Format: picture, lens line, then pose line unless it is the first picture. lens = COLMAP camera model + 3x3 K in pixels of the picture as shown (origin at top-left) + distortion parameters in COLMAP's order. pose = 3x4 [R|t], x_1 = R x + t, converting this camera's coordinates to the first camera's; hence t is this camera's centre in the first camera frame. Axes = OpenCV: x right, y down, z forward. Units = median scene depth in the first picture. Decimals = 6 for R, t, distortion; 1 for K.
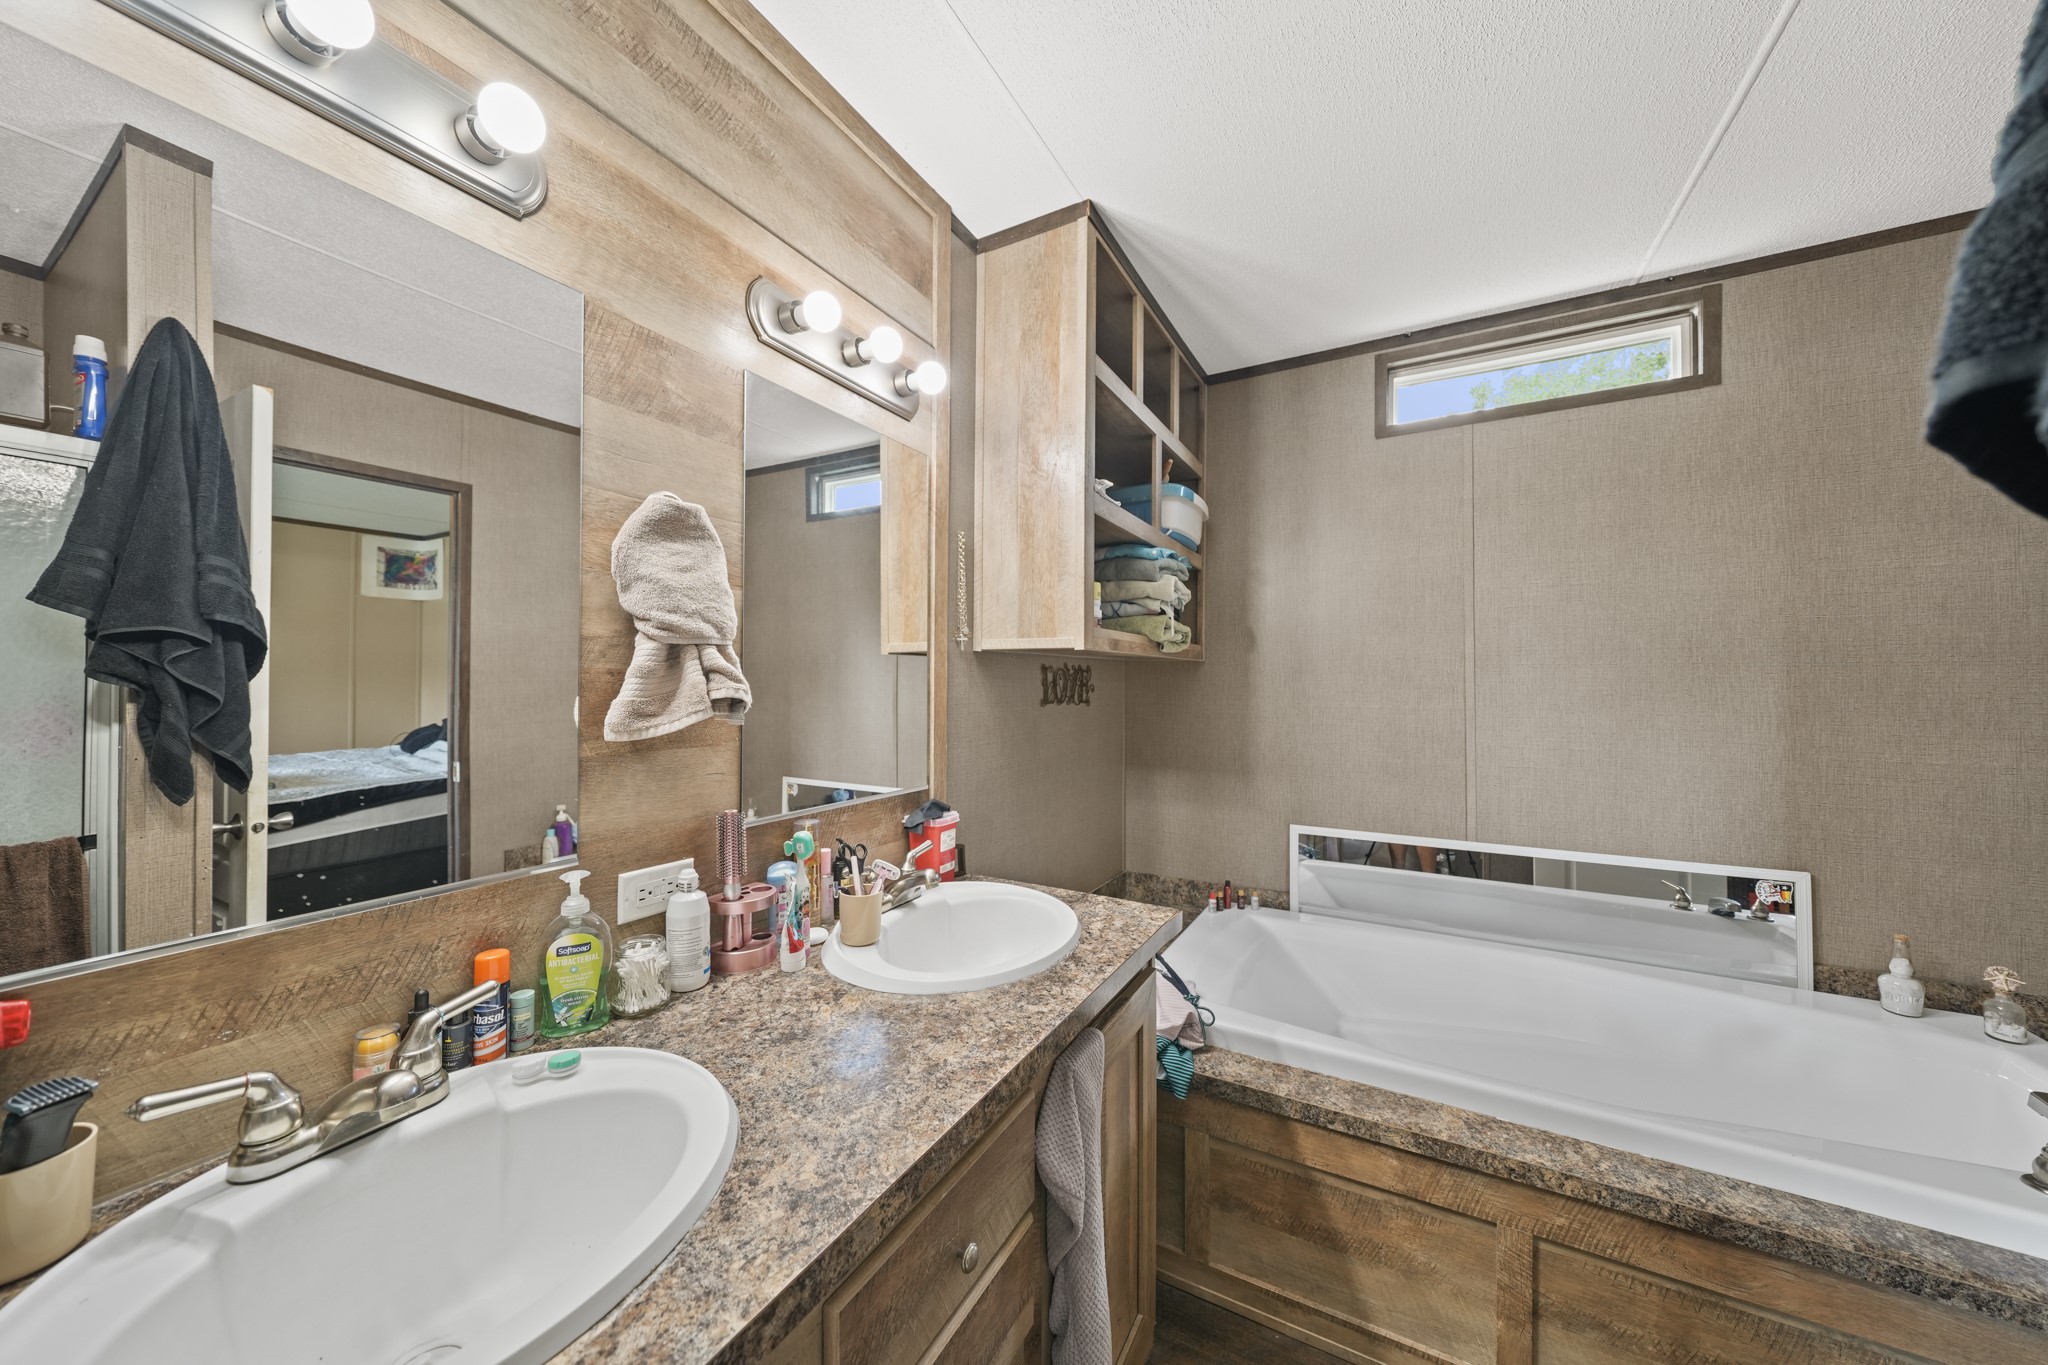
lens RADIAL K [[692.4, 0, 1021.5], [0, 692.4, 679.3], [0, 0, 1]] dist [-0.005817, -0.000038]
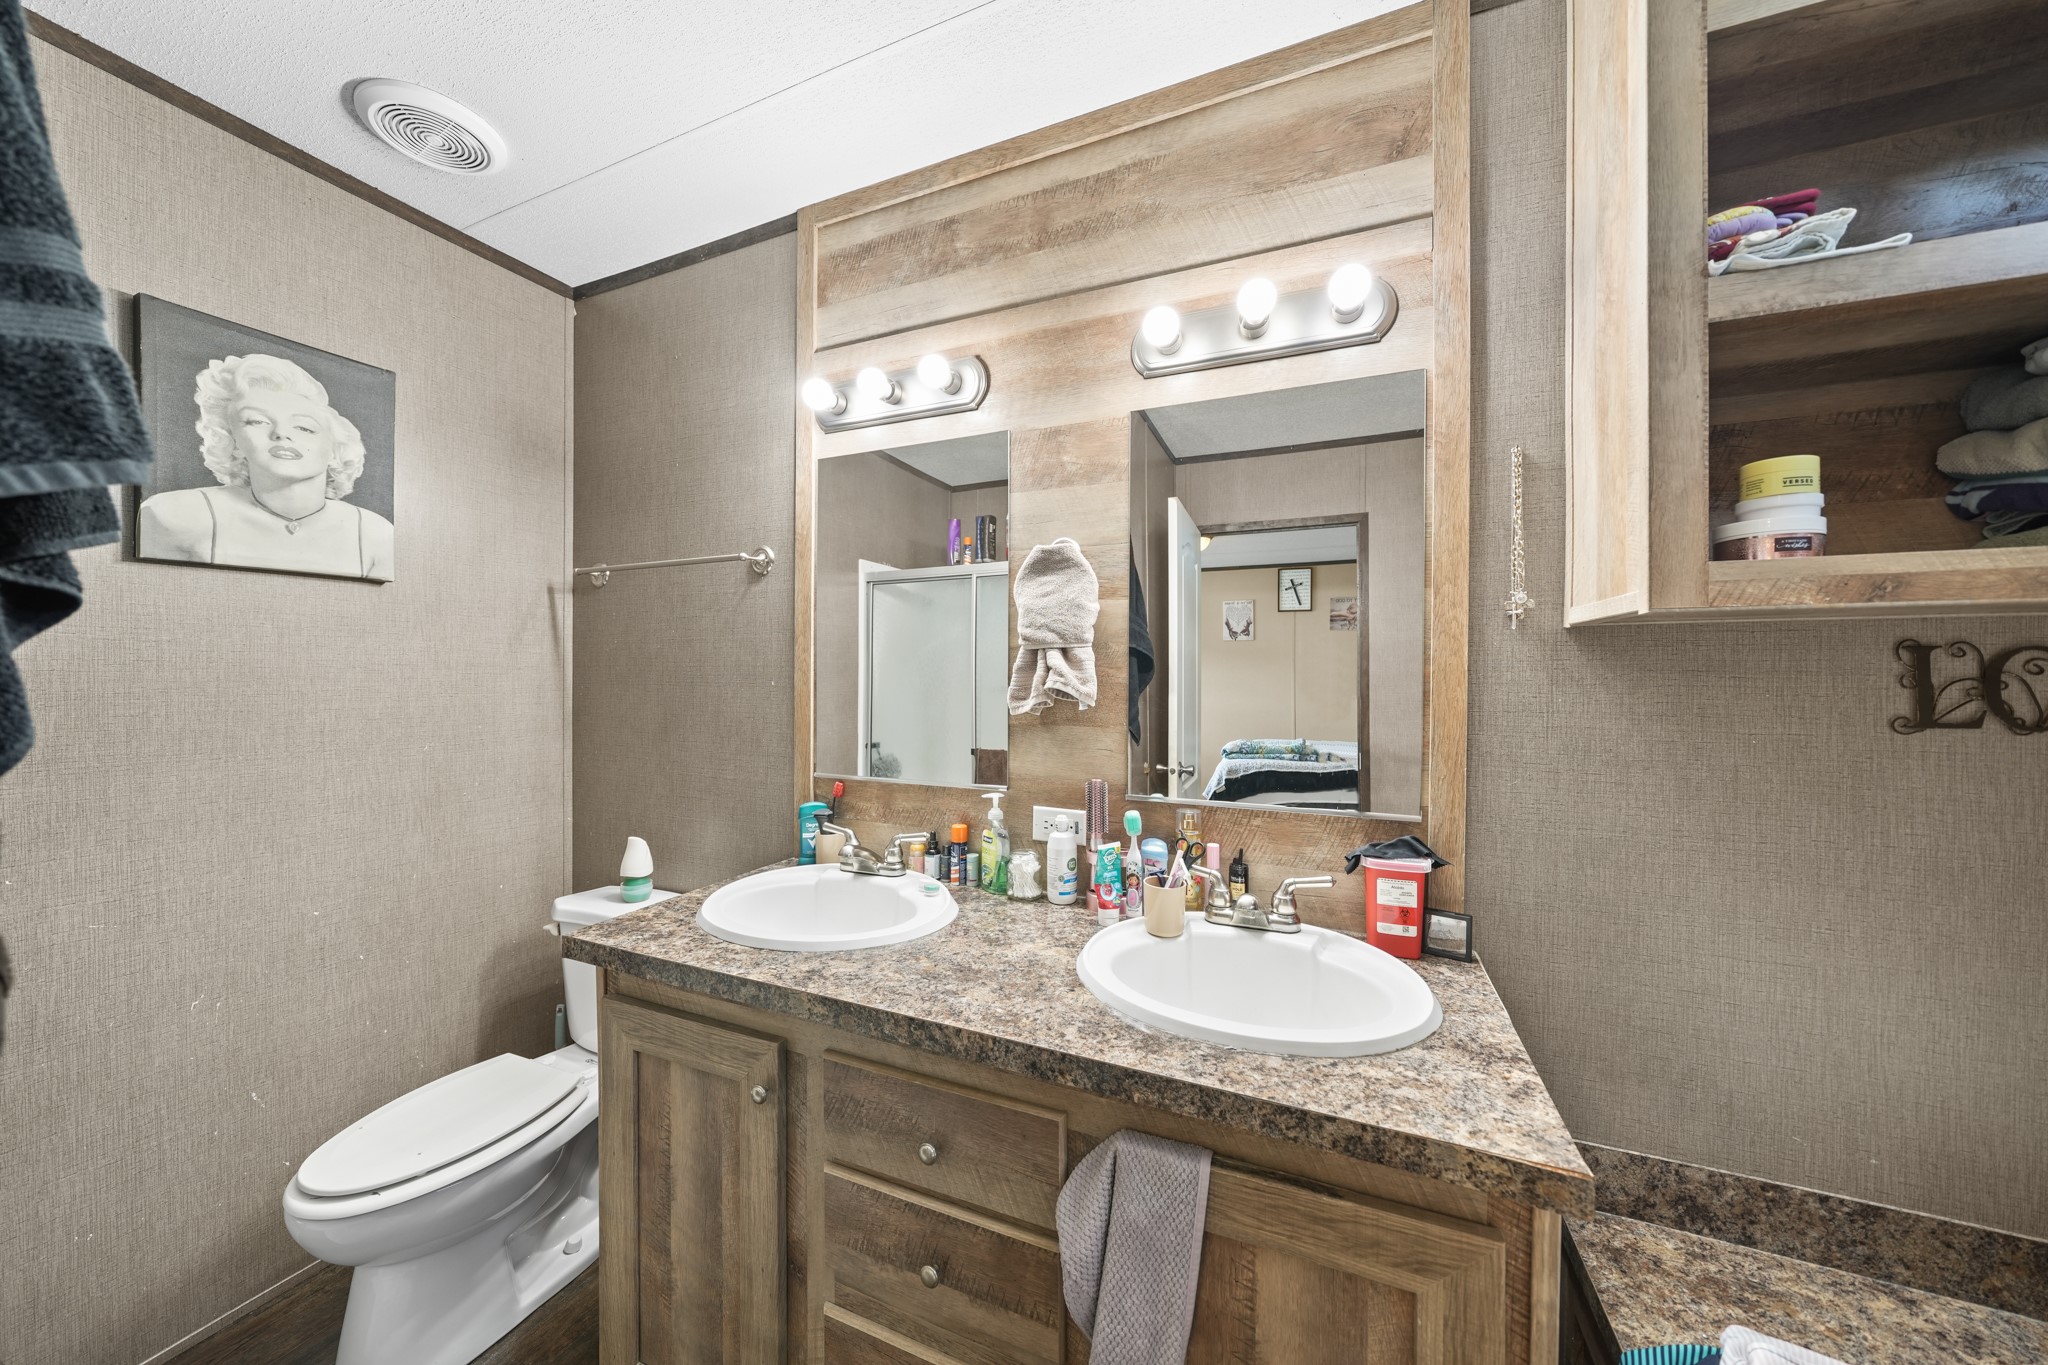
lens RADIAL K [[692.4, 0, 1021.1], [0, 692.4, 681.3], [0, 0, 1]] dist [-0.005817, -0.000038]
pose [[0.106191, 0.003078, -0.994341, 0.878748], [-0.001053, 0.999995, 0.002983, 0.009791], [0.994345, 0.000731, 0.106194, 0.799870]]
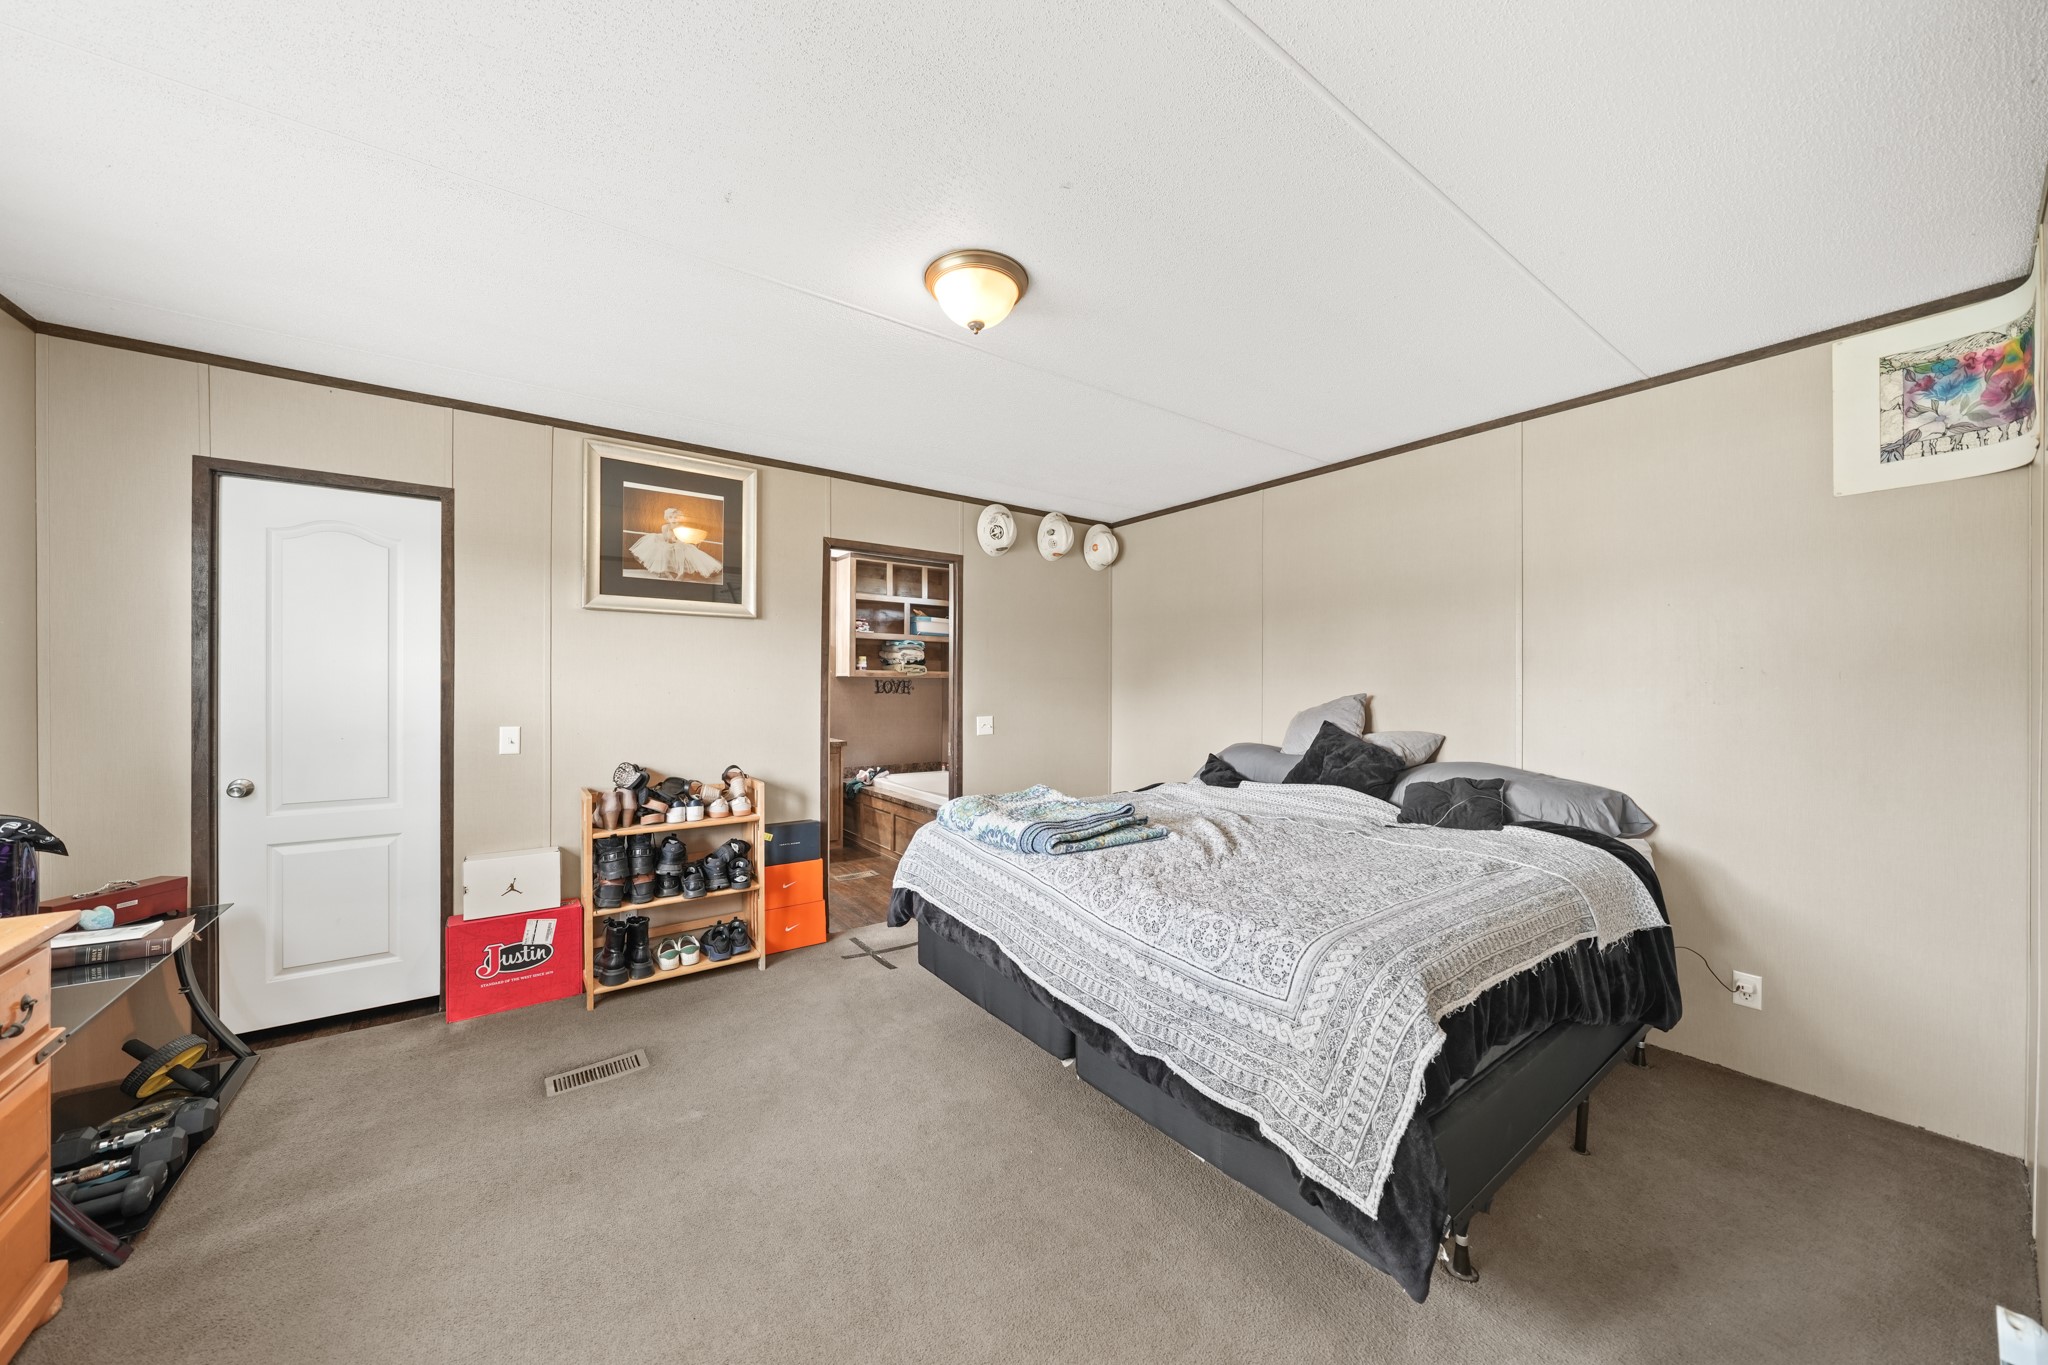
lens RADIAL K [[692.4, 0, 1019.9], [0, 692.4, 684.7], [0, 0, 1]] dist [-0.005817, -0.000038]
pose [[0.910619, -0.000796, -0.413247, 4.181018], [-0.000158, 0.999997, -0.002274, 0.008989], [0.413247, 0.002136, 0.910616, -3.504296]]
